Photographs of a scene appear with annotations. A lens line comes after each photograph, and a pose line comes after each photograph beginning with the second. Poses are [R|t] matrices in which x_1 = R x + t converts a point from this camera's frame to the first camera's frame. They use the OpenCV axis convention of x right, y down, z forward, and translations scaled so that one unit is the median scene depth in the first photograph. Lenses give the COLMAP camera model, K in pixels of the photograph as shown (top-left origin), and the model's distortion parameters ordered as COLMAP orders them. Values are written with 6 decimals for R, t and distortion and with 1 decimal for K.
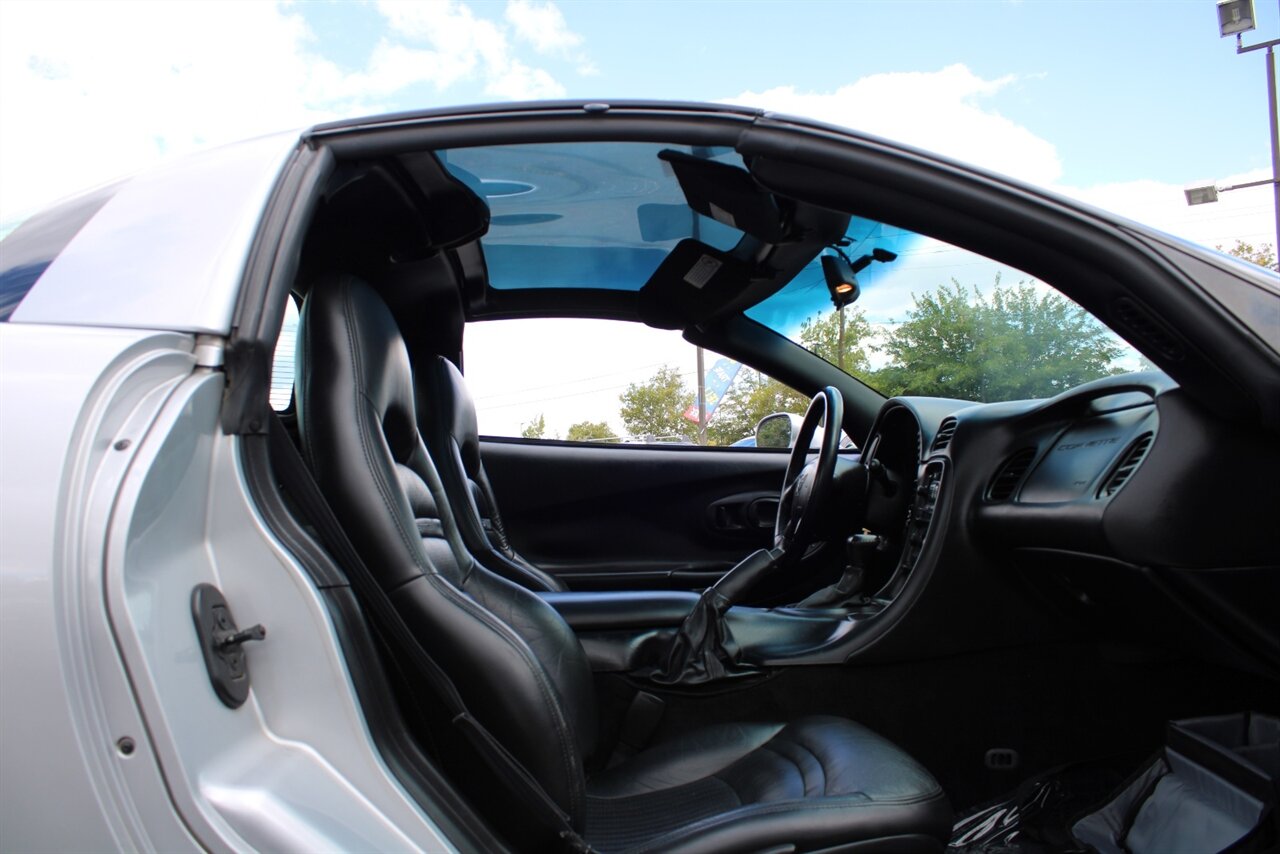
lens RADIAL K [[1063.1, 0, 640.0], [0, 1063.1, 427.0], [0, 0, 1]] dist [-0.169685, 0.145294]
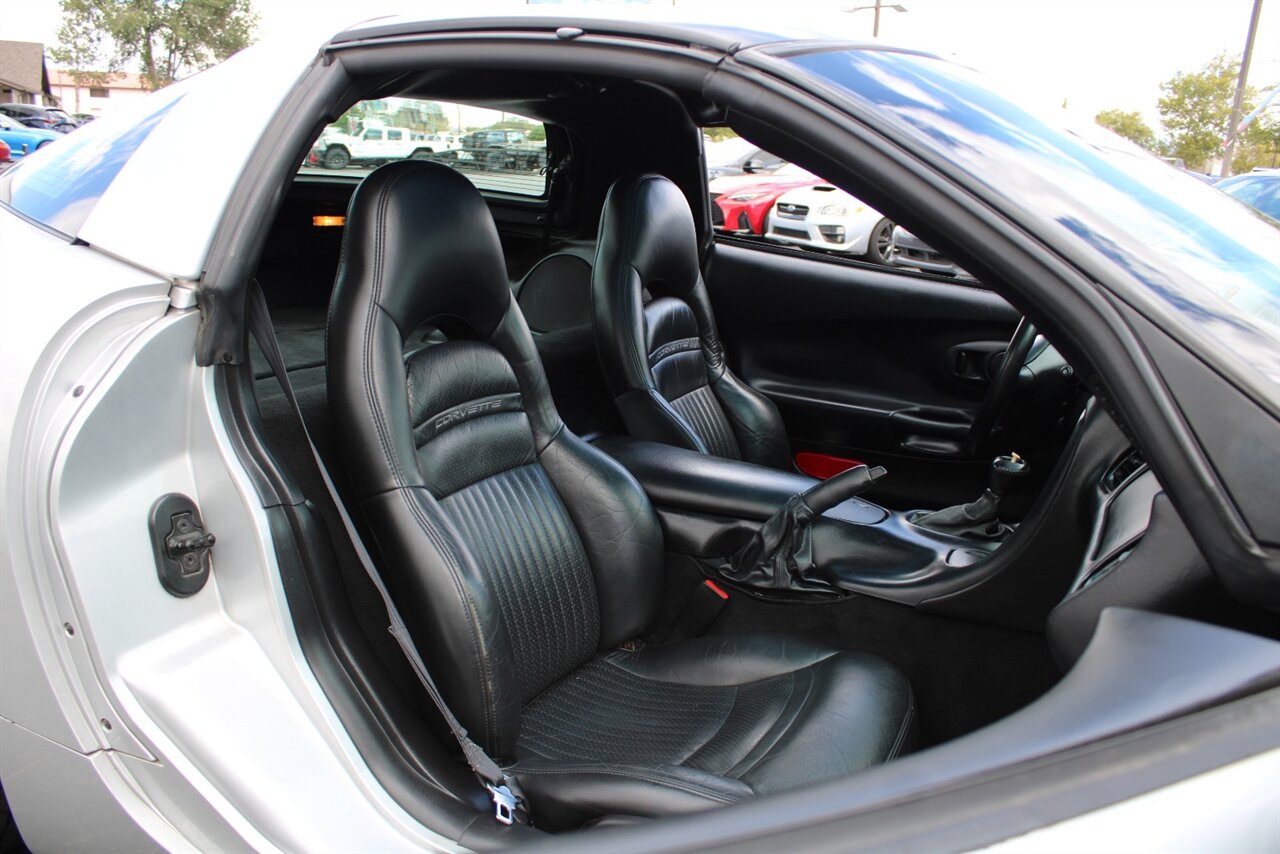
lens RADIAL K [[1063.1, 0, 640.0], [0, 1063.1, 427.0], [0, 0, 1]] dist [-0.169685, 0.145294]
pose [[0.887737, 0.198213, -0.415494, 0.440376], [-0.061021, 0.945260, 0.320562, -0.273693], [0.456290, -0.259221, 0.851237, 0.192839]]
